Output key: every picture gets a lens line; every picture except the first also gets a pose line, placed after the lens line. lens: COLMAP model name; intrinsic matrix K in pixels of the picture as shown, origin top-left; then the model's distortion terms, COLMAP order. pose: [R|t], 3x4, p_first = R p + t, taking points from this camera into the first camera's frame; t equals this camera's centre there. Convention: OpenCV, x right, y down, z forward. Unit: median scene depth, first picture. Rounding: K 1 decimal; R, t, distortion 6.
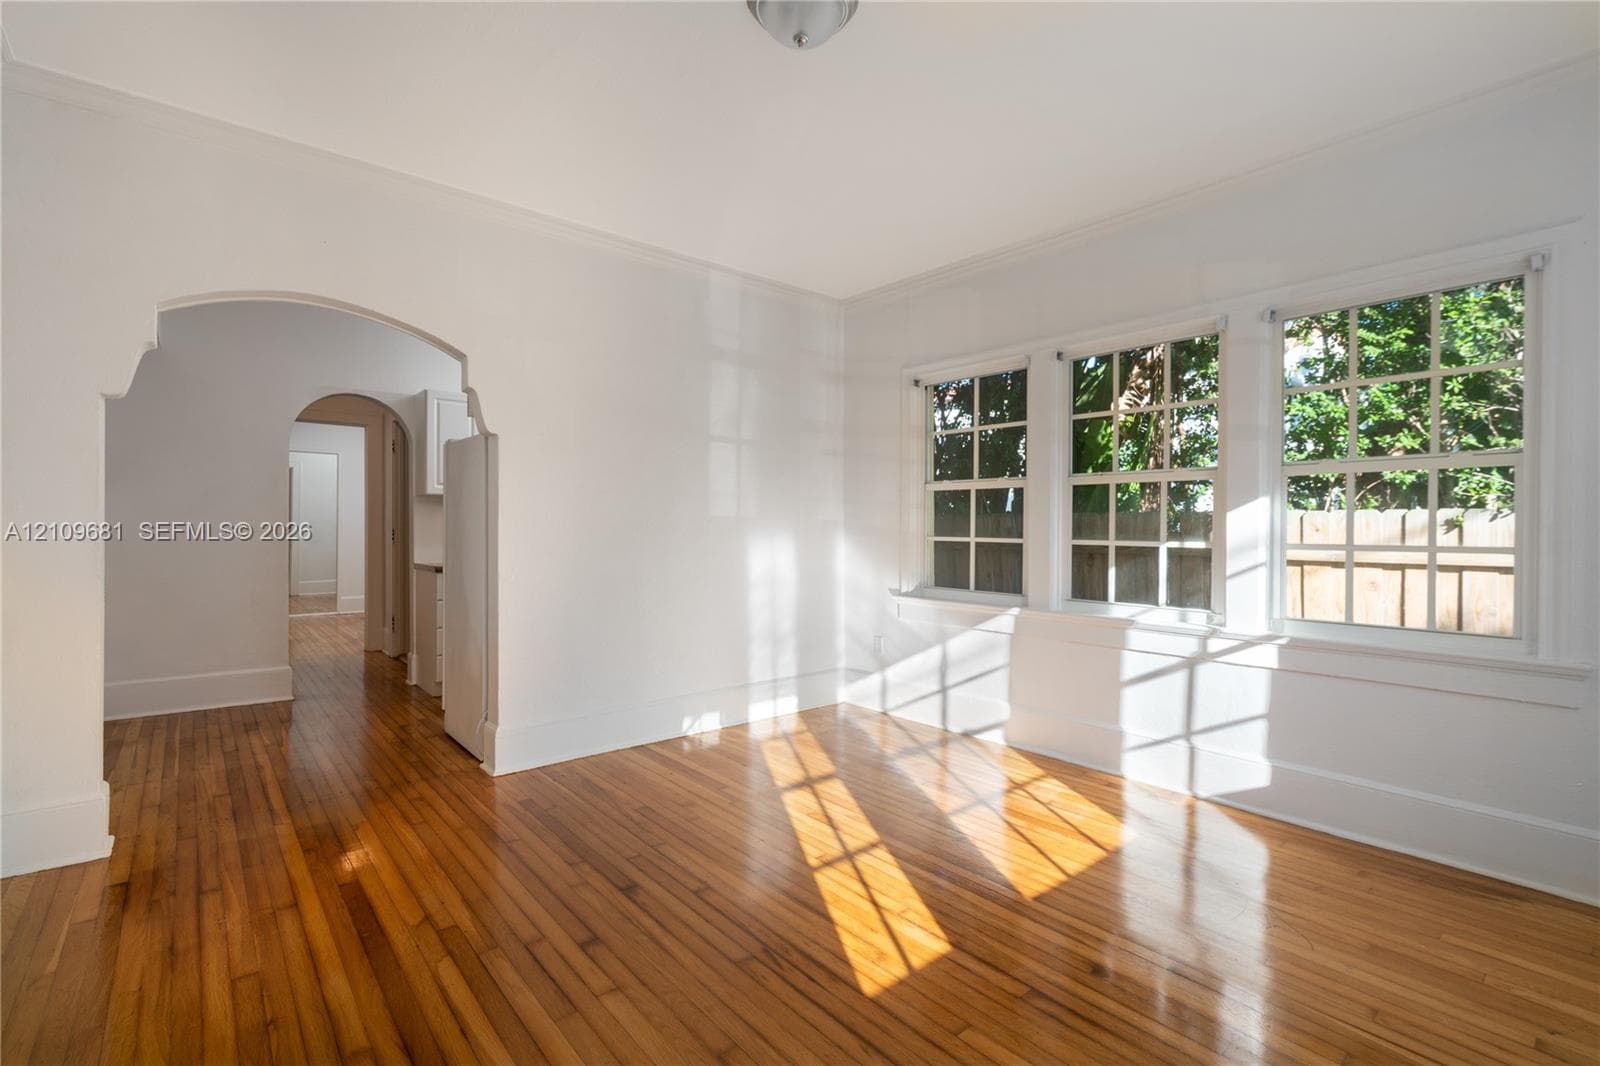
lens RADIAL K [[721.8, 0, 804.5], [0, 721.8, 531.2], [0, 0, 1]] dist [-0.003479, 0.000202]
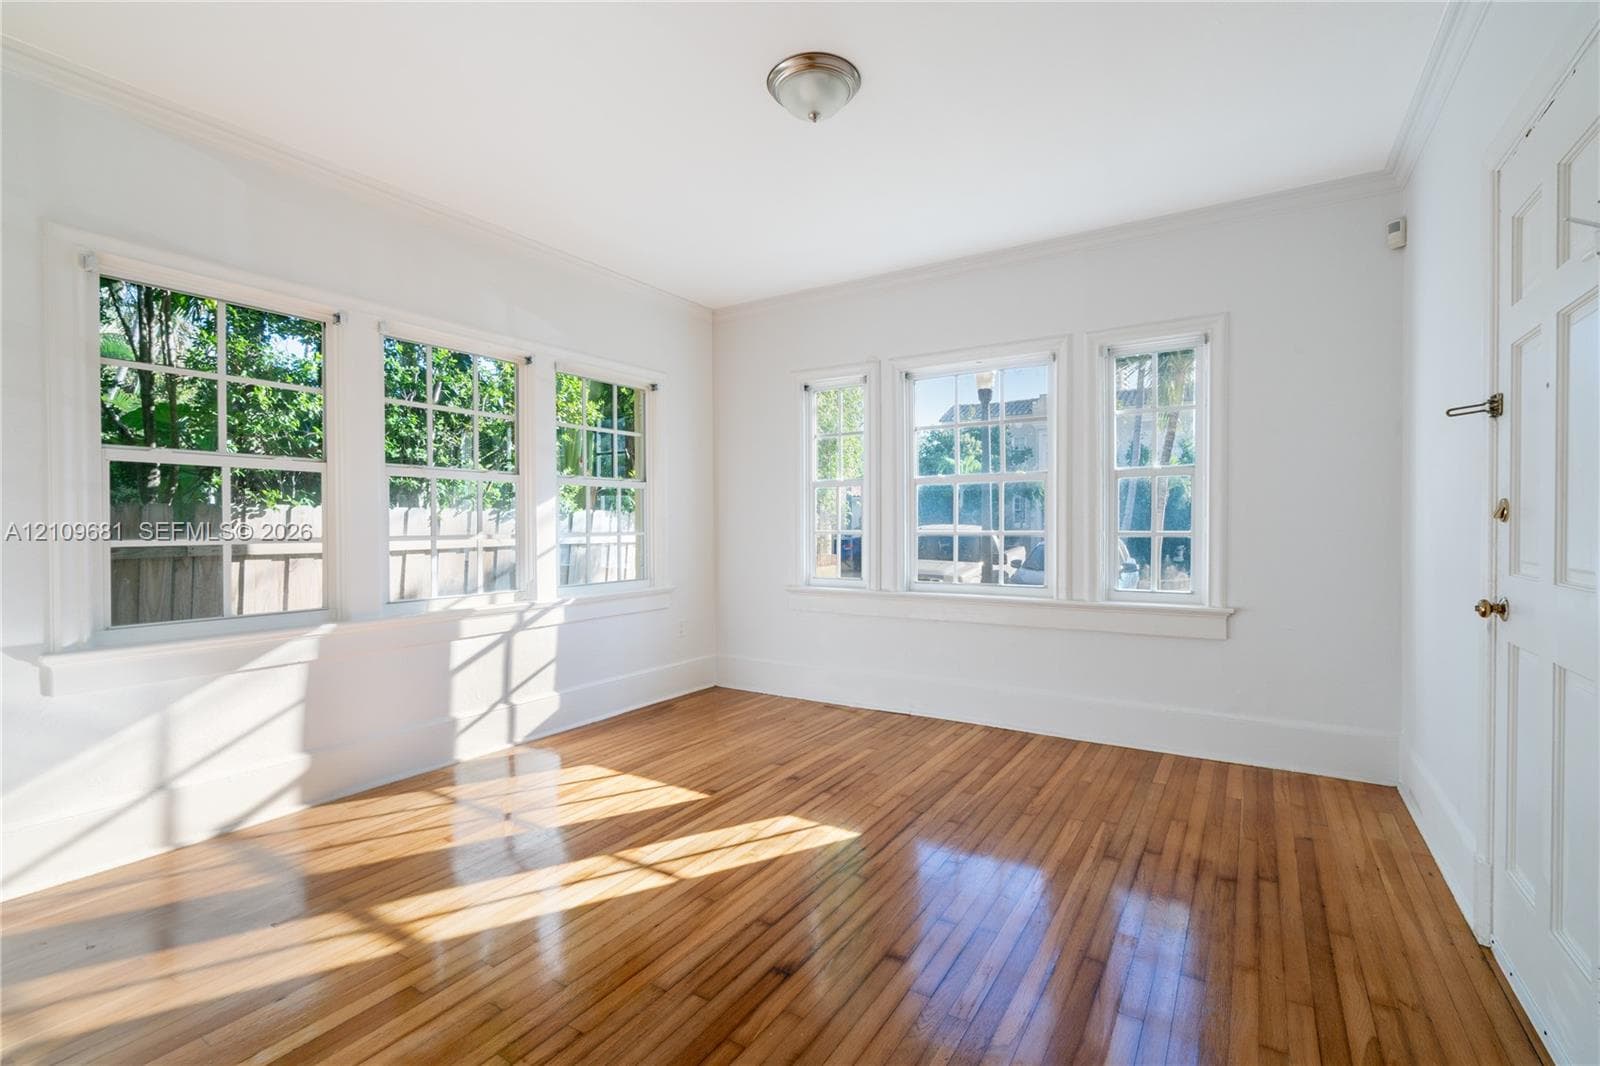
lens RADIAL K [[721.8, 0, 804.5], [0, 721.8, 531.2], [0, 0, 1]] dist [-0.003479, 0.000202]
pose [[-0.301266, -0.015127, 0.953420, -0.752804], [0.005943, 0.999825, 0.017741, -0.008285], [-0.953522, 0.011011, -0.301123, 0.902352]]
